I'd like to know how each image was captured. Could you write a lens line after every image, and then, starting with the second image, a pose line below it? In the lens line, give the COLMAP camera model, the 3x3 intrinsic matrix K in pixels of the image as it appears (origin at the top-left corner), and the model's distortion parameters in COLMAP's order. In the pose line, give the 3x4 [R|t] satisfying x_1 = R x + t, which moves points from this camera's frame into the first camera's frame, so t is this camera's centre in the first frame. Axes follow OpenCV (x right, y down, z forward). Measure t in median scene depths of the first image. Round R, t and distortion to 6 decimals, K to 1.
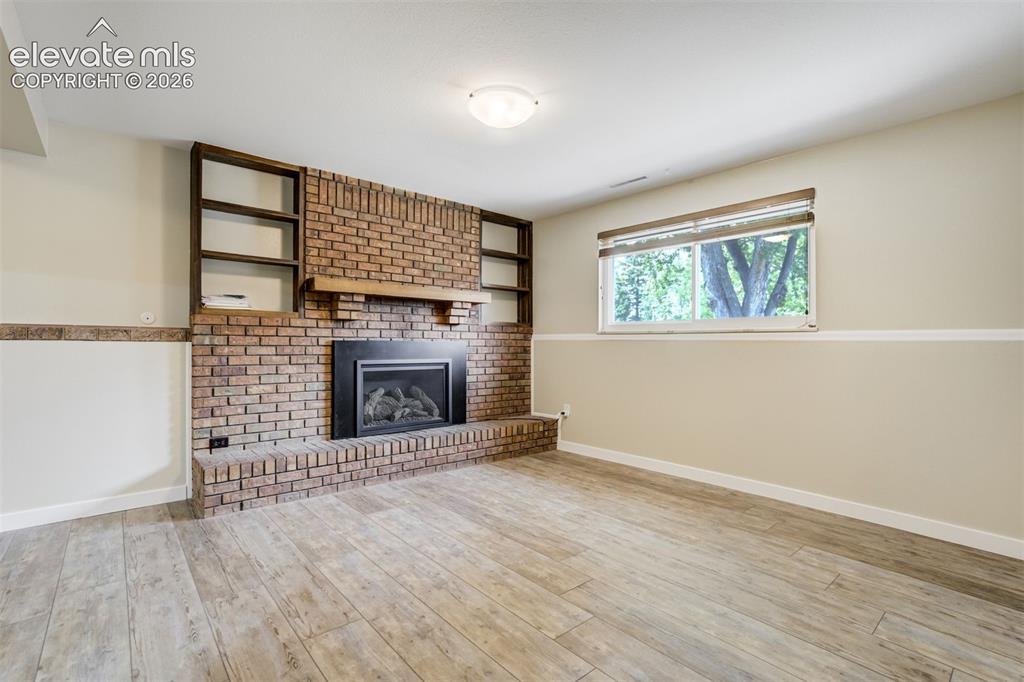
lens RADIAL K [[480.3, 0, 511.9], [0, 480.3, 345.0], [0, 0, 1]] dist [-0.040016, 0.015750]
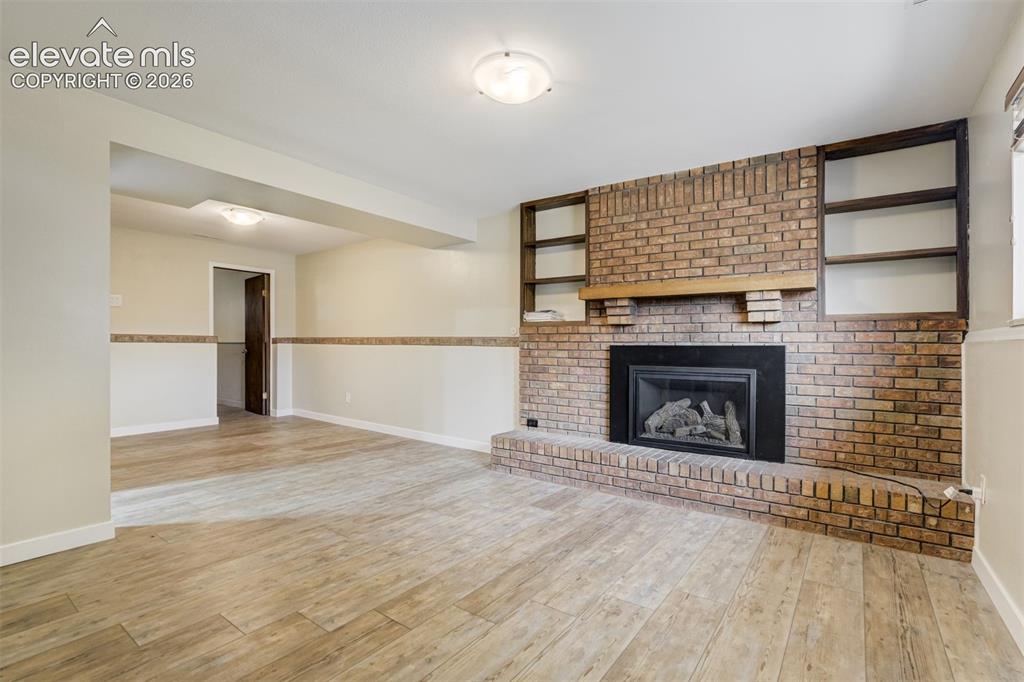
lens RADIAL K [[480.3, 0, 524.3], [0, 480.3, 343.1], [0, 0, 1]] dist [-0.040016, 0.015750]
pose [[0.238762, -0.010057, -0.971026, 0.618222], [-0.007536, 0.999897, -0.012209, -0.000085], [0.971049, 0.010233, 0.238662, 0.594507]]
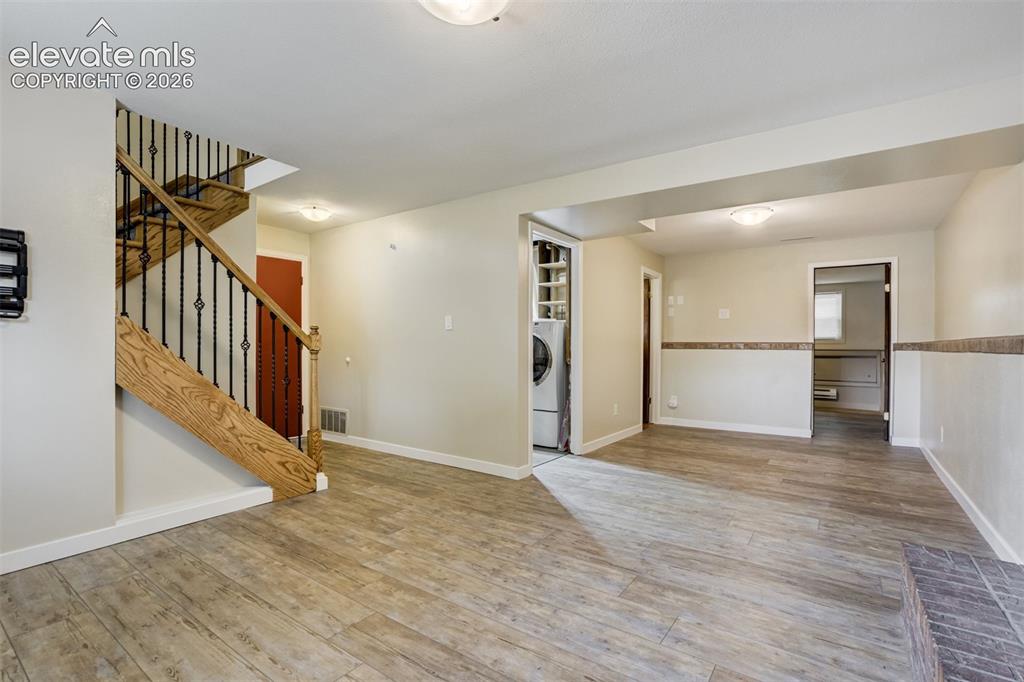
lens RADIAL K [[480.3, 0, 514.4], [0, 480.3, 341.2], [0, 0, 1]] dist [-0.040016, 0.015750]
pose [[-0.970088, -0.018157, -0.242073, 0.048052], [-0.015888, 0.999810, -0.011320, -0.009110], [0.242232, -0.007135, -0.970192, 1.210660]]
